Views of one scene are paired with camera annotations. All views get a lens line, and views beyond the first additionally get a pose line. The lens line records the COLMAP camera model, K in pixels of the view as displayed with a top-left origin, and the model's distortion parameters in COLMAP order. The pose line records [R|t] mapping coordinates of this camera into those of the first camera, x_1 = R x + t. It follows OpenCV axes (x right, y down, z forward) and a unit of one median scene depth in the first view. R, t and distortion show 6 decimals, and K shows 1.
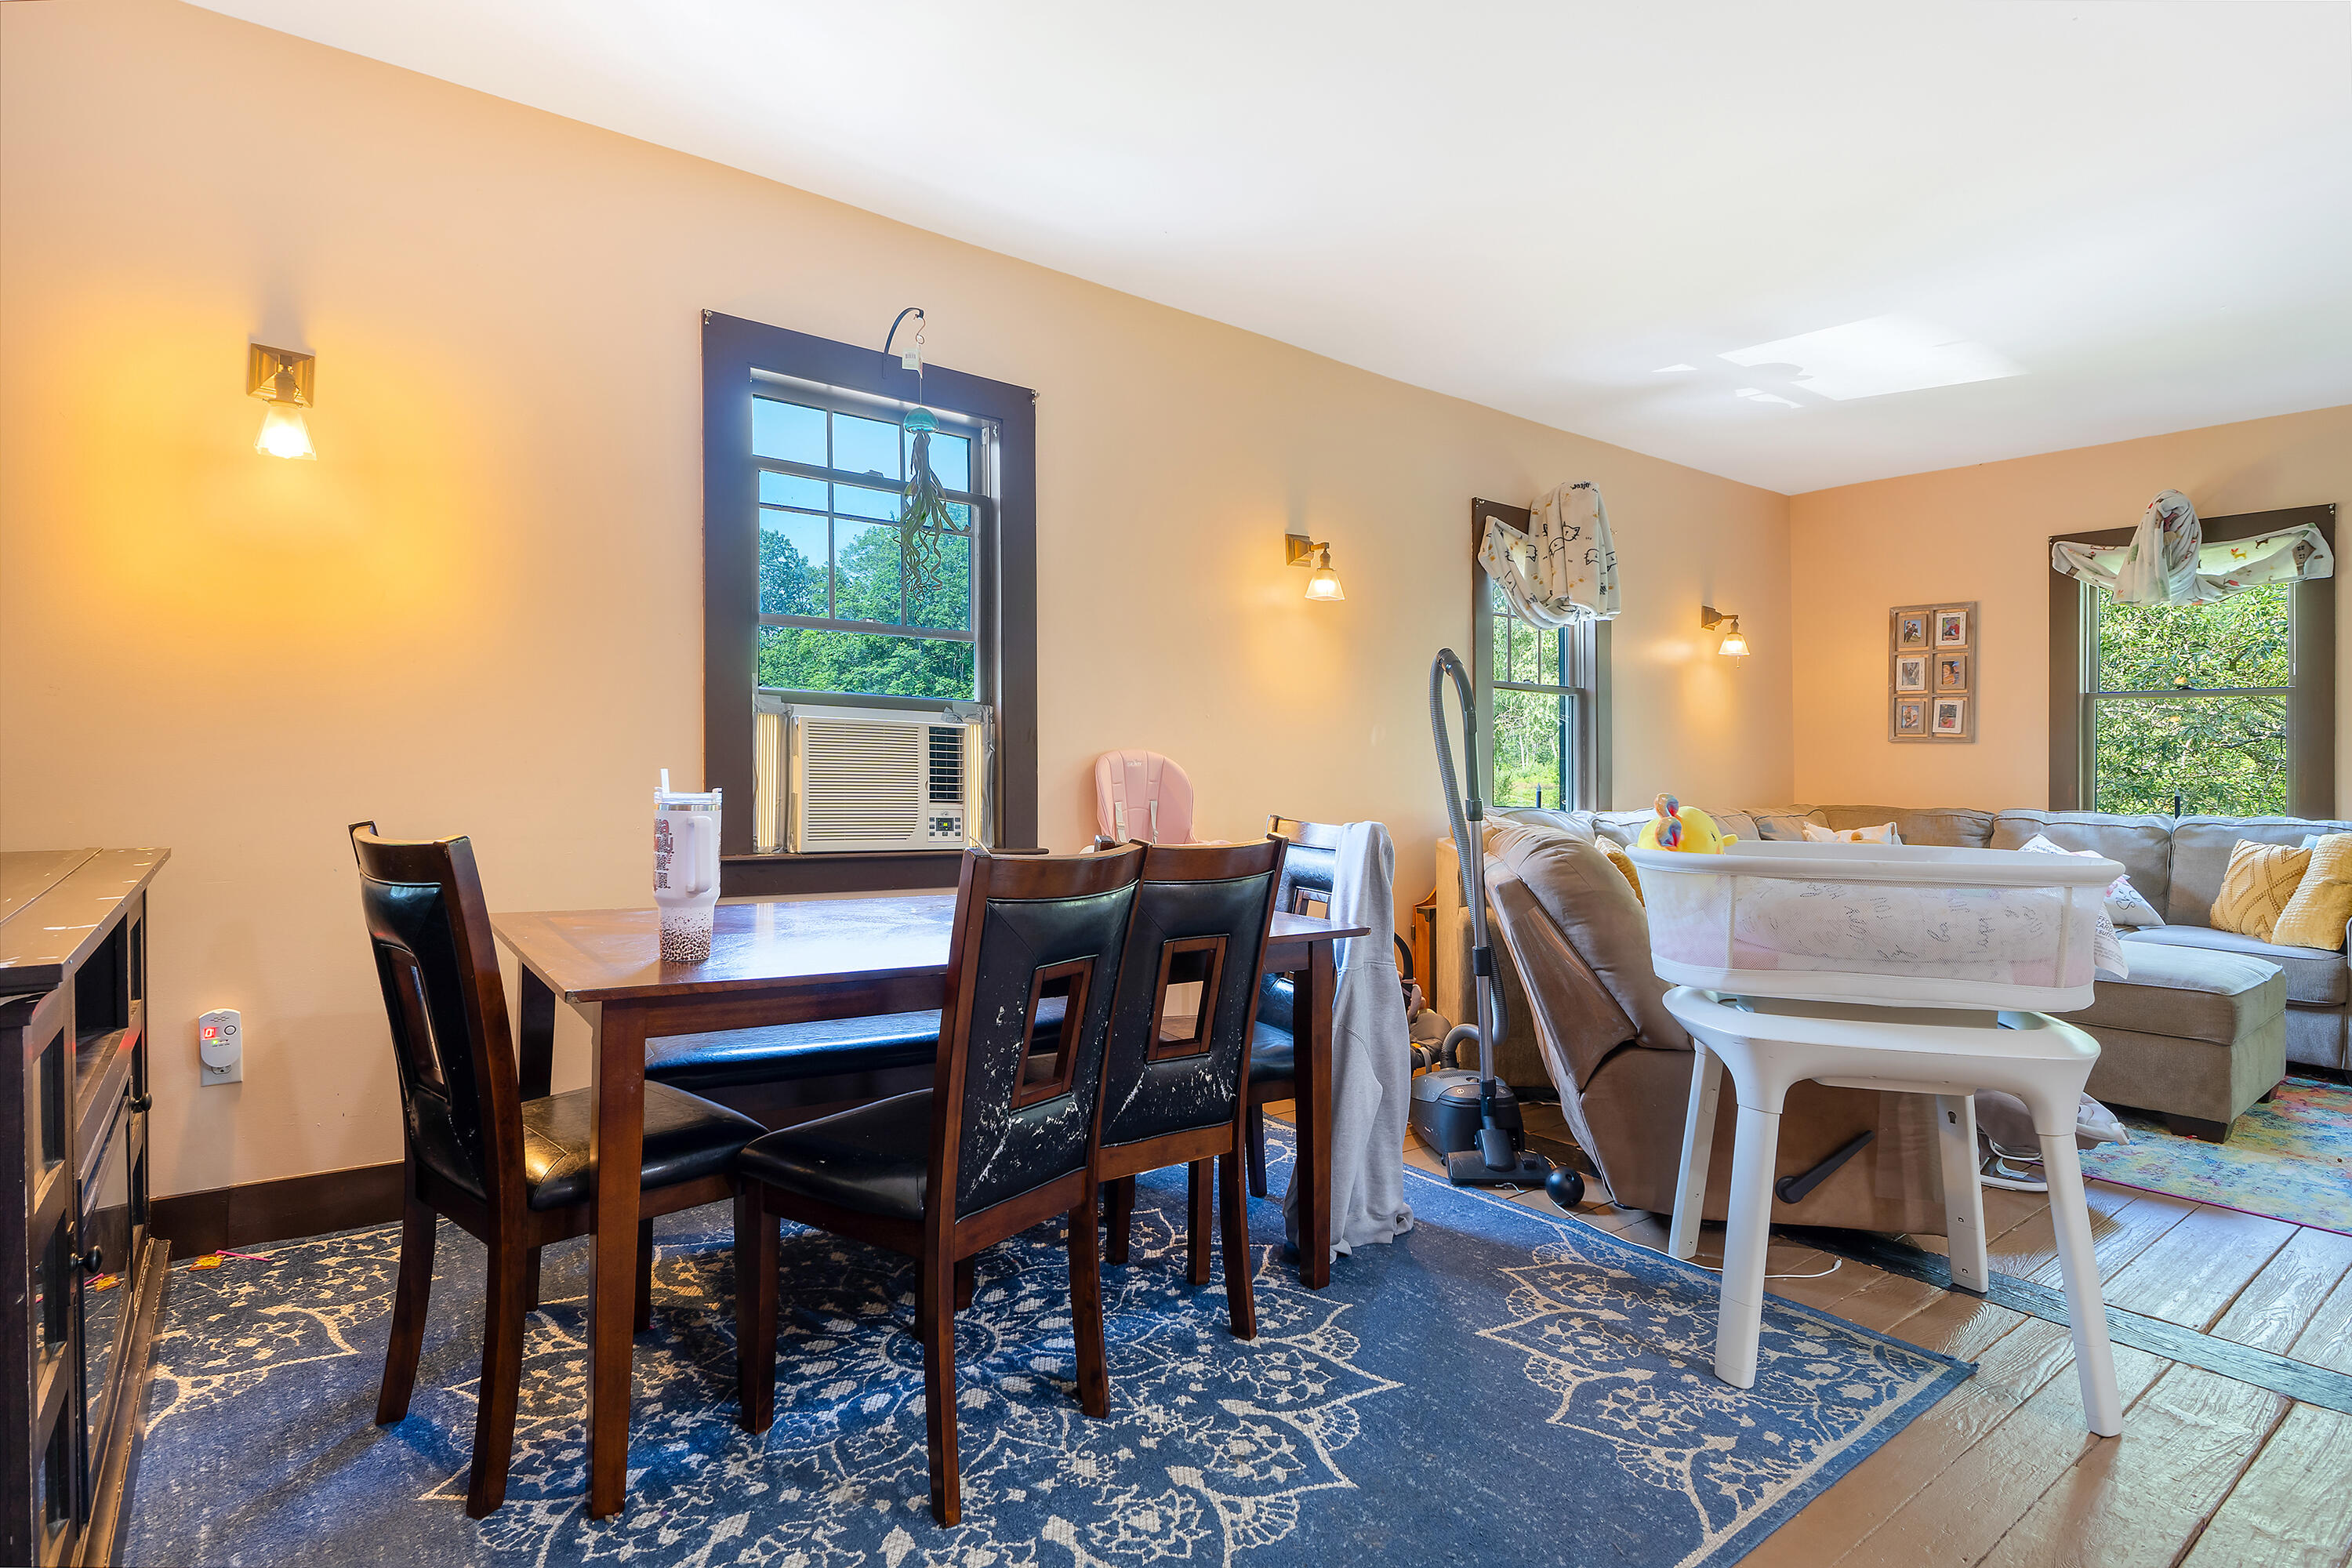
lens RADIAL K [[1218.6, 0, 1176.0], [0, 1218.6, 784.0], [0, 0, 1]] dist [-0.000157, -0.000475]
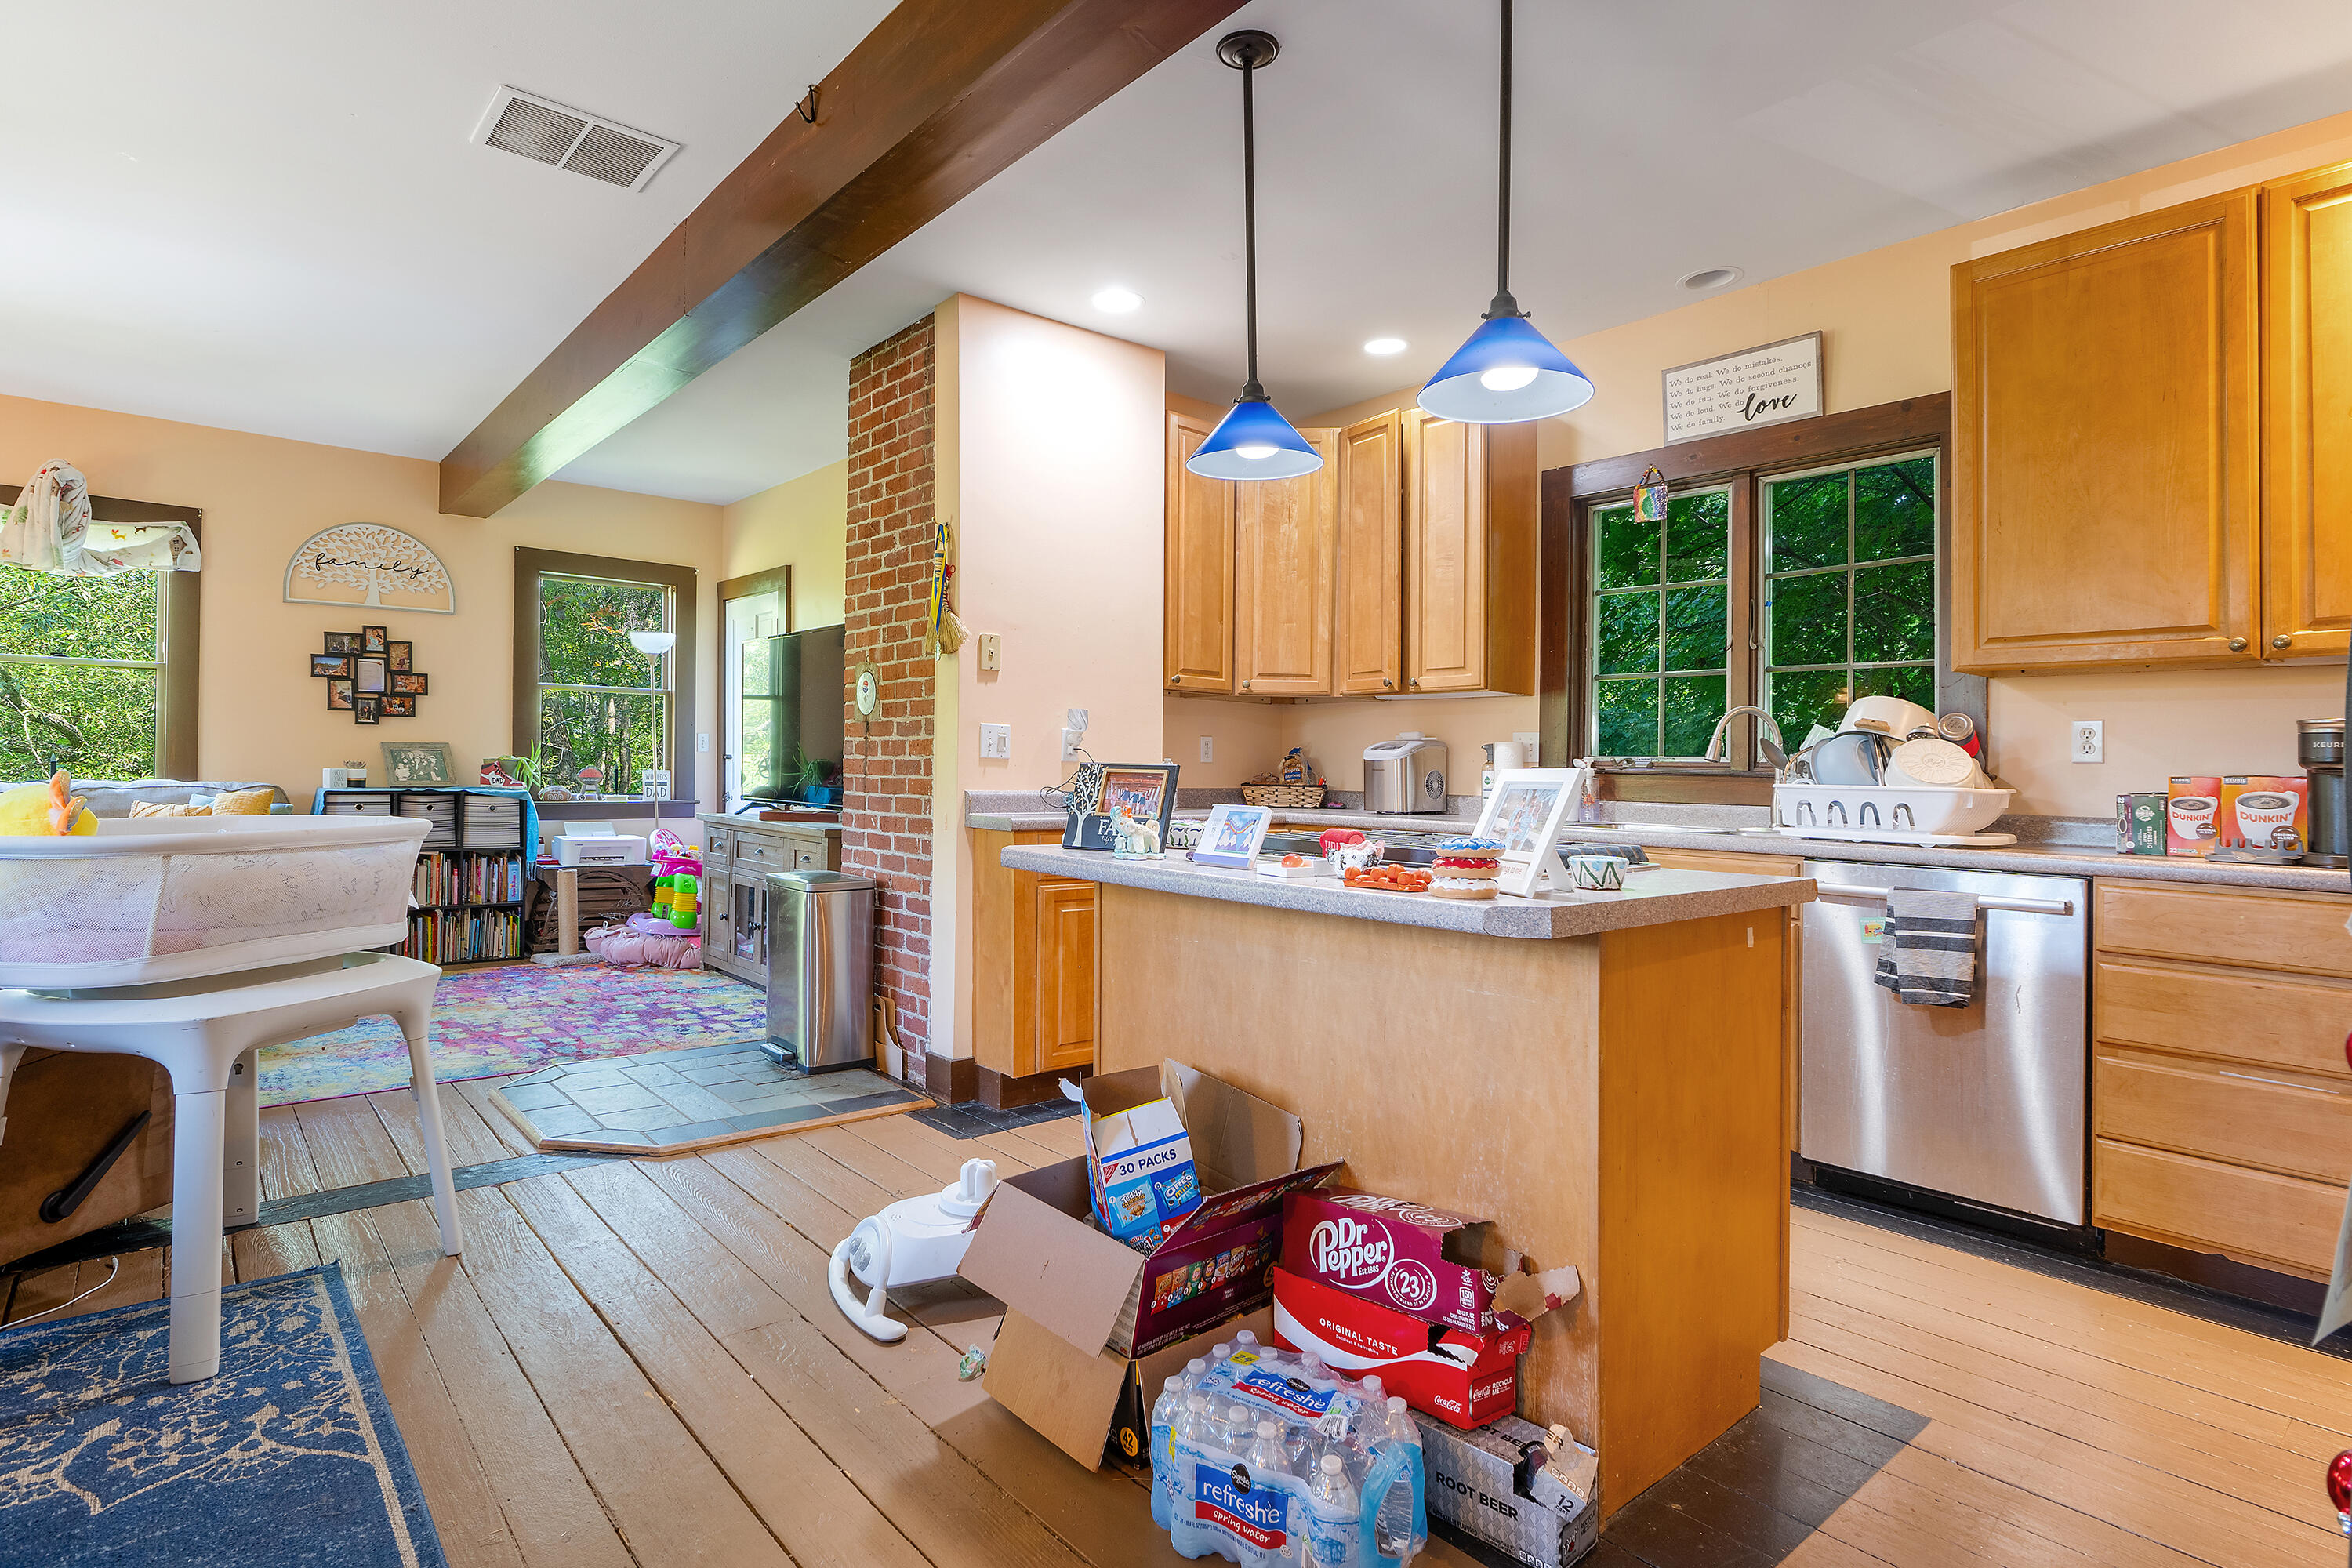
lens RADIAL K [[1218.6, 0, 1176.0], [0, 1218.6, 784.0], [0, 0, 1]] dist [-0.000157, -0.000475]
pose [[-0.059256, -0.029326, 0.997812, -0.507998], [-0.004110, 0.999567, 0.029134, -0.010519], [-0.998234, -0.002375, -0.059351, 0.268243]]
